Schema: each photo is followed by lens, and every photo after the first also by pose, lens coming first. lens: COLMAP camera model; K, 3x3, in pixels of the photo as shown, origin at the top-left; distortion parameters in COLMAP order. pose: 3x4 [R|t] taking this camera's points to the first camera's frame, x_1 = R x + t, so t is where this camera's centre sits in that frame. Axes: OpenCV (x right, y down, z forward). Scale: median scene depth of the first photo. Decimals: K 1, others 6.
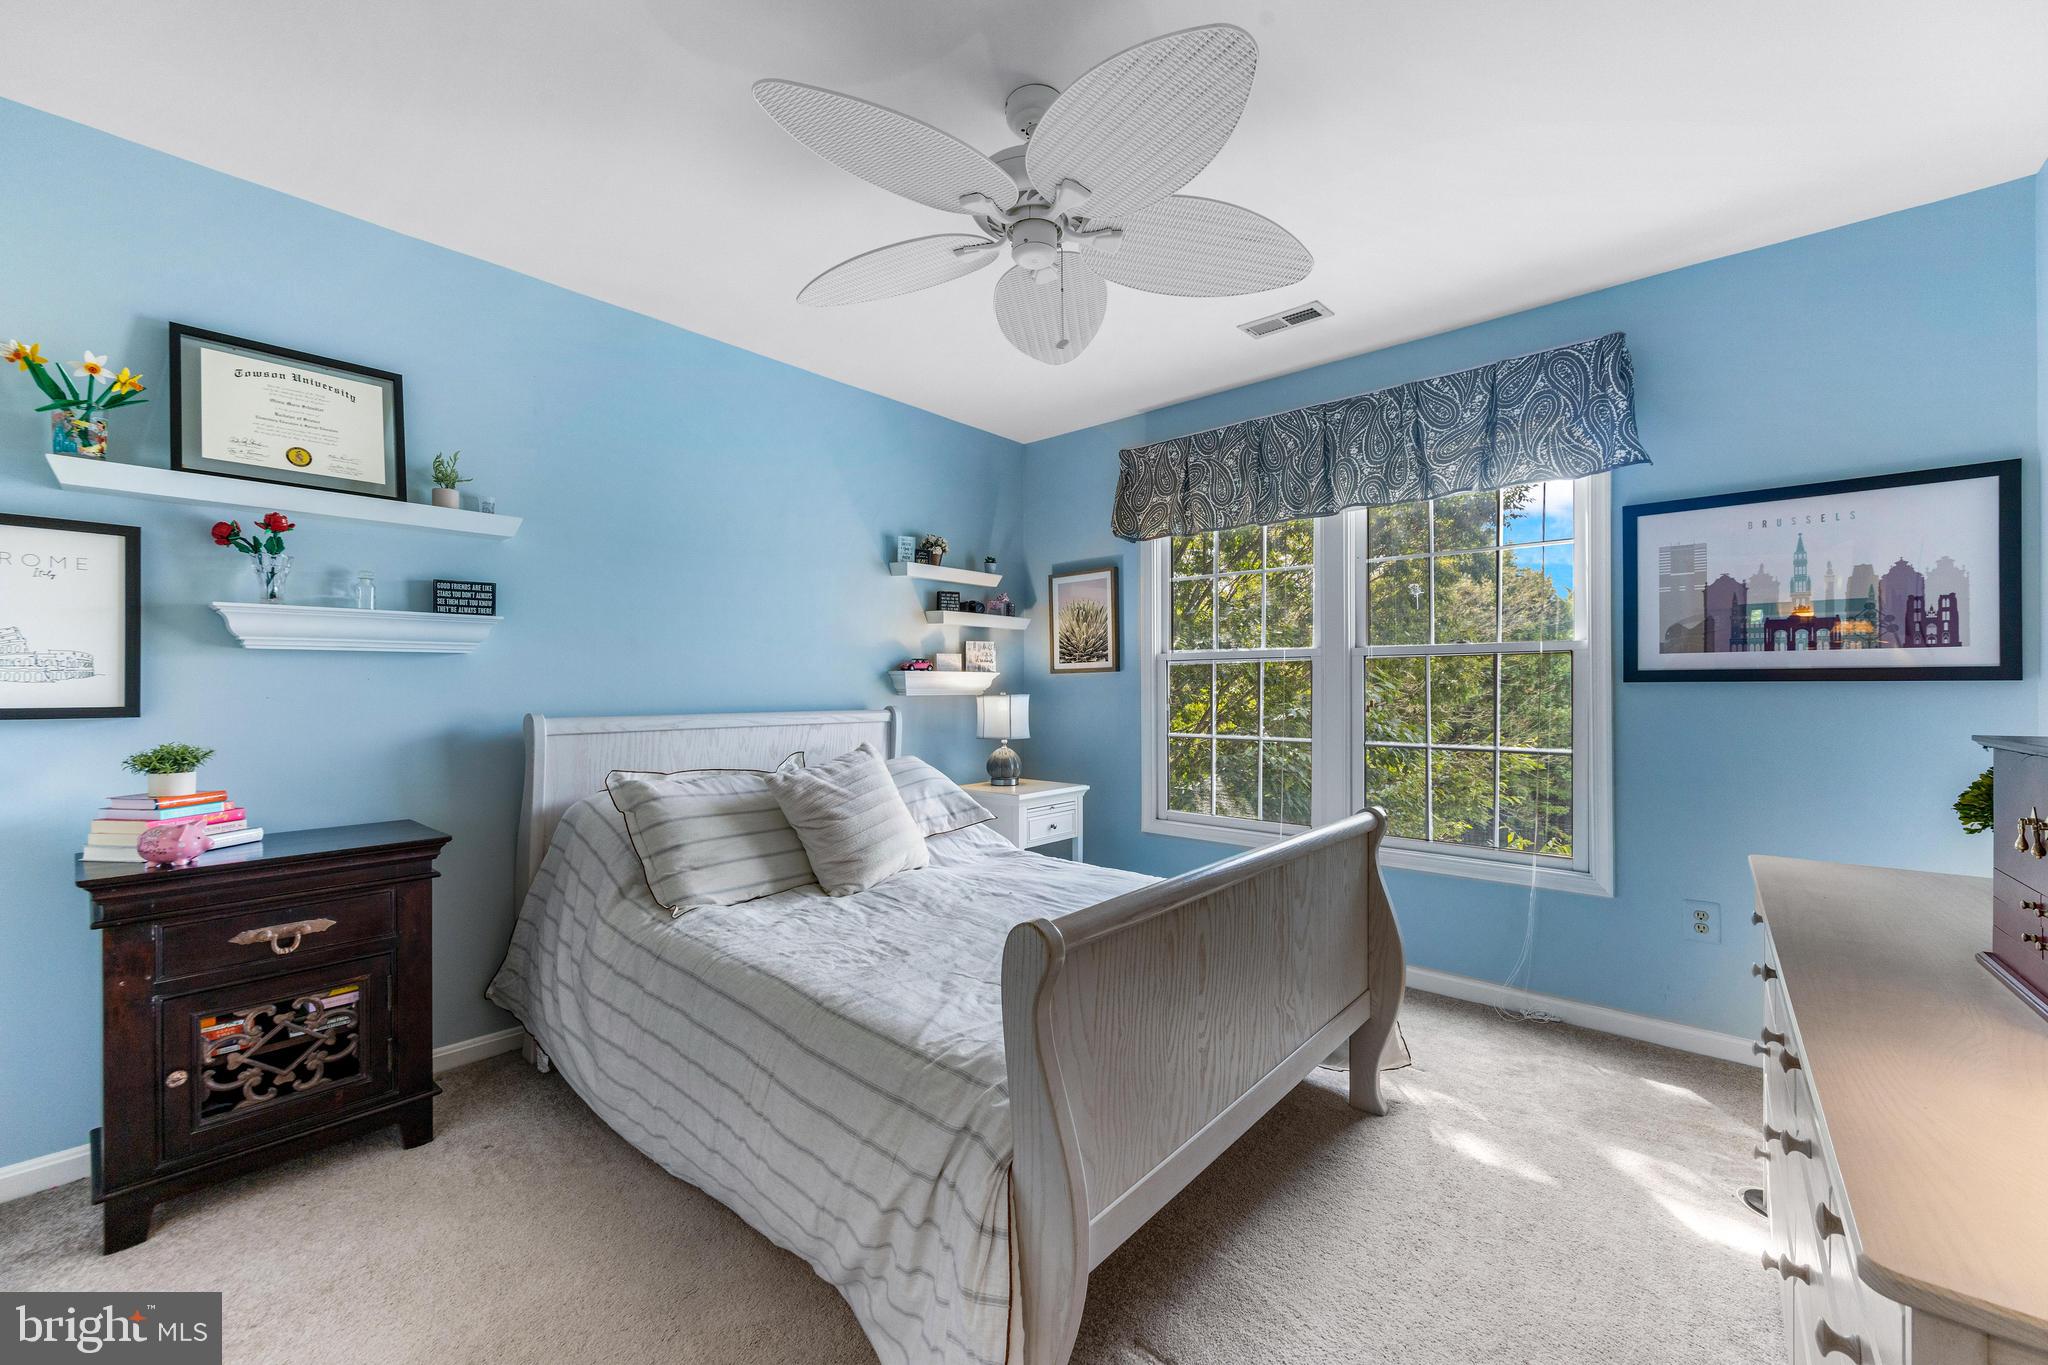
lens RADIAL K [[797.6, 0, 1020.3], [0, 797.6, 688.5], [0, 0, 1]] dist [-0.003044, -0.000114]
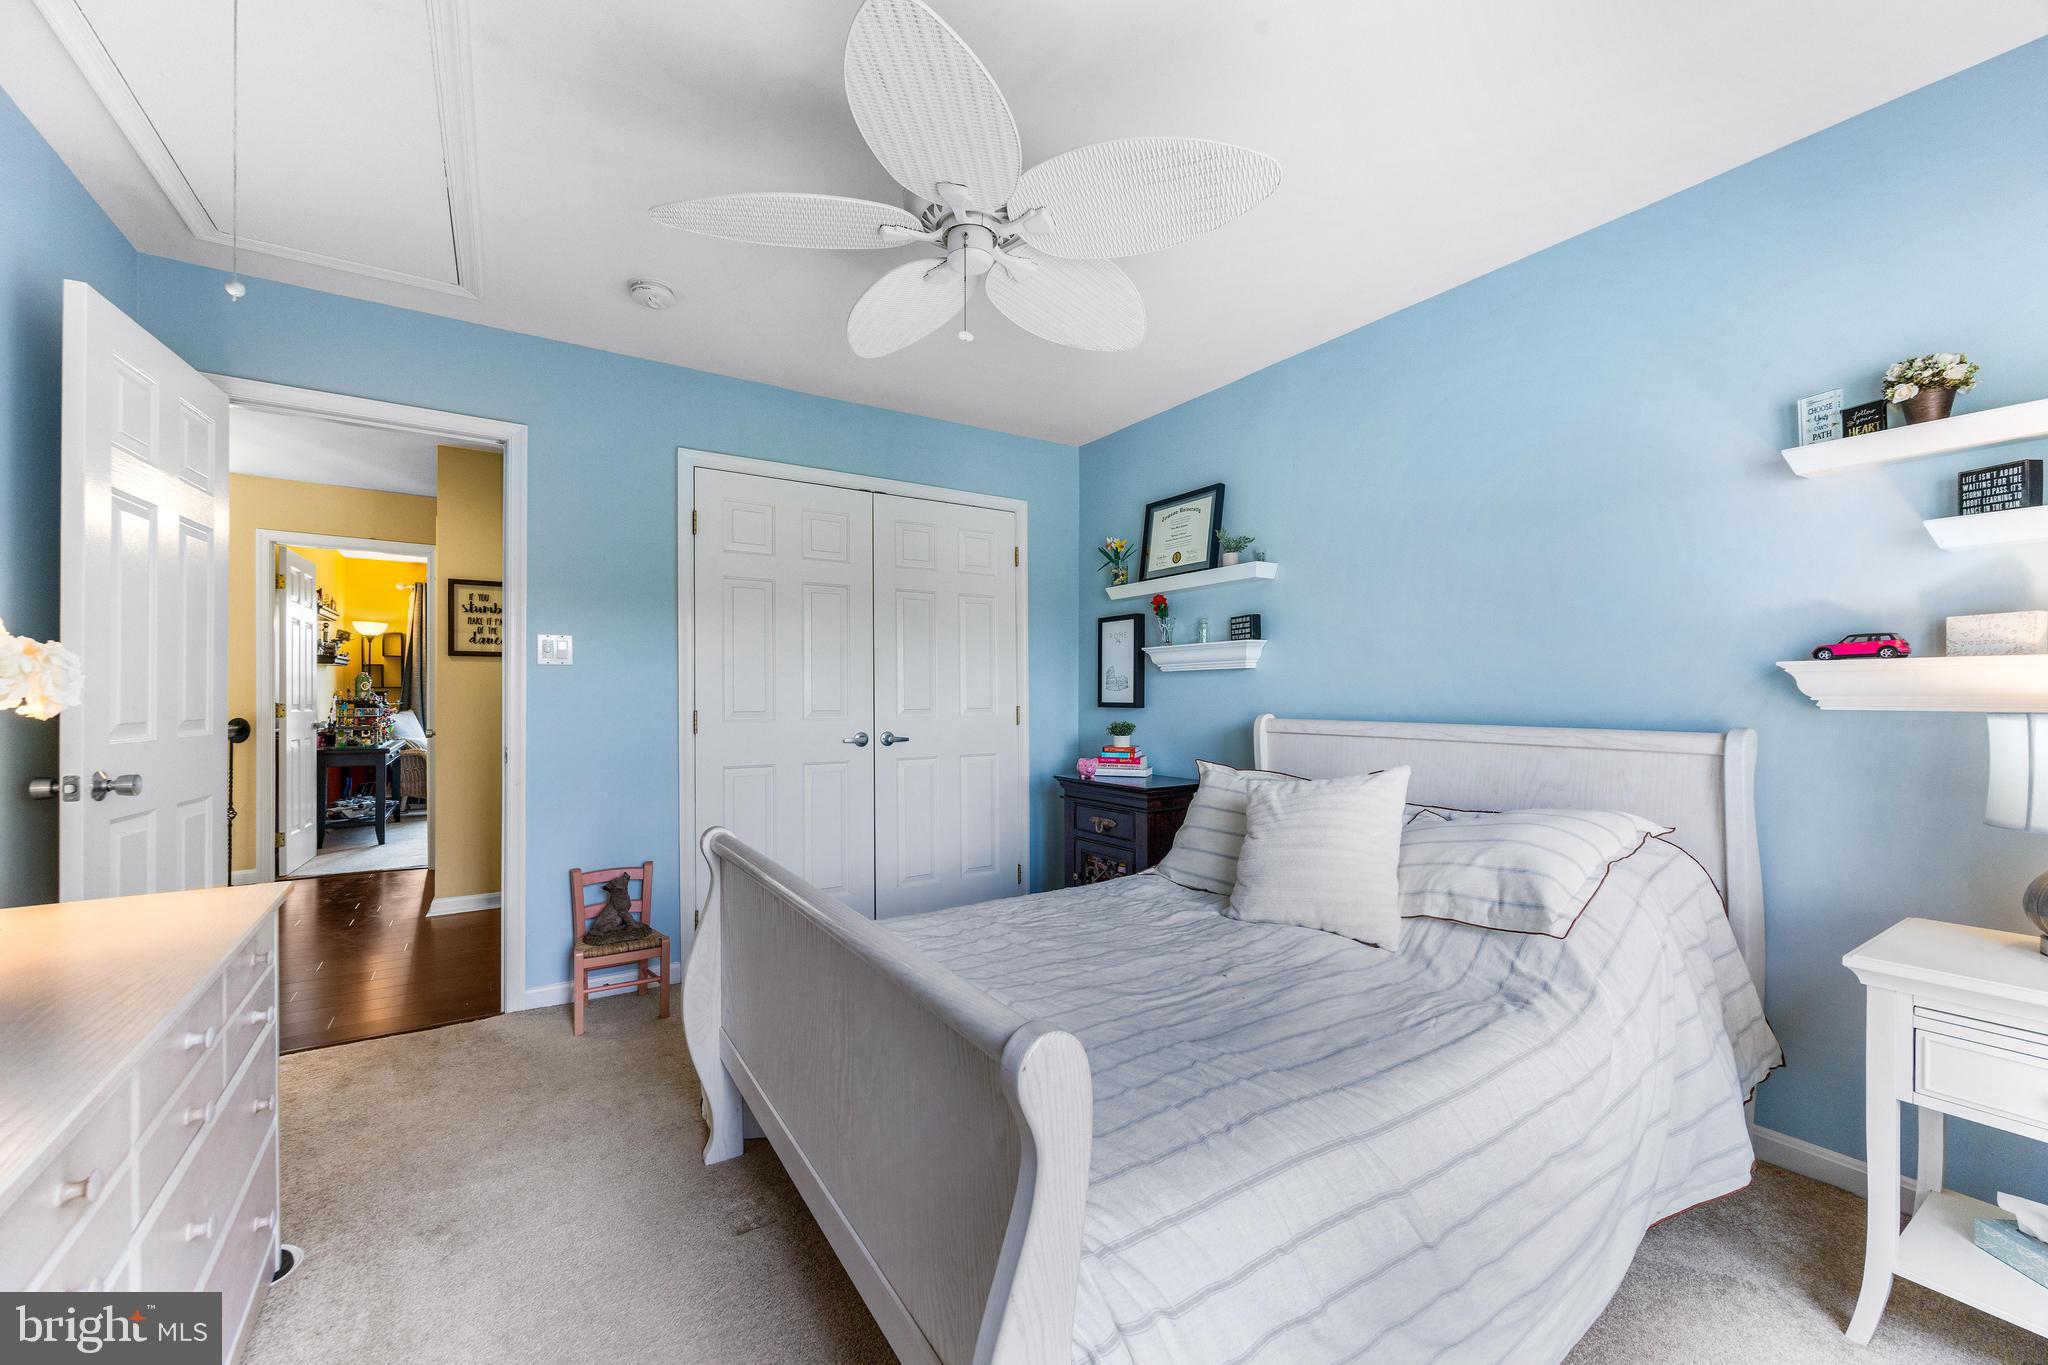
lens RADIAL K [[797.6, 0, 1018.3], [0, 797.6, 688.3], [0, 0, 1]] dist [-0.003044, -0.000114]
pose [[-0.266266, -0.002435, -0.963897, 0.819283], [0.001855, 0.999994, -0.003039, -0.006039], [0.963898, -0.002597, -0.266260, 1.110830]]
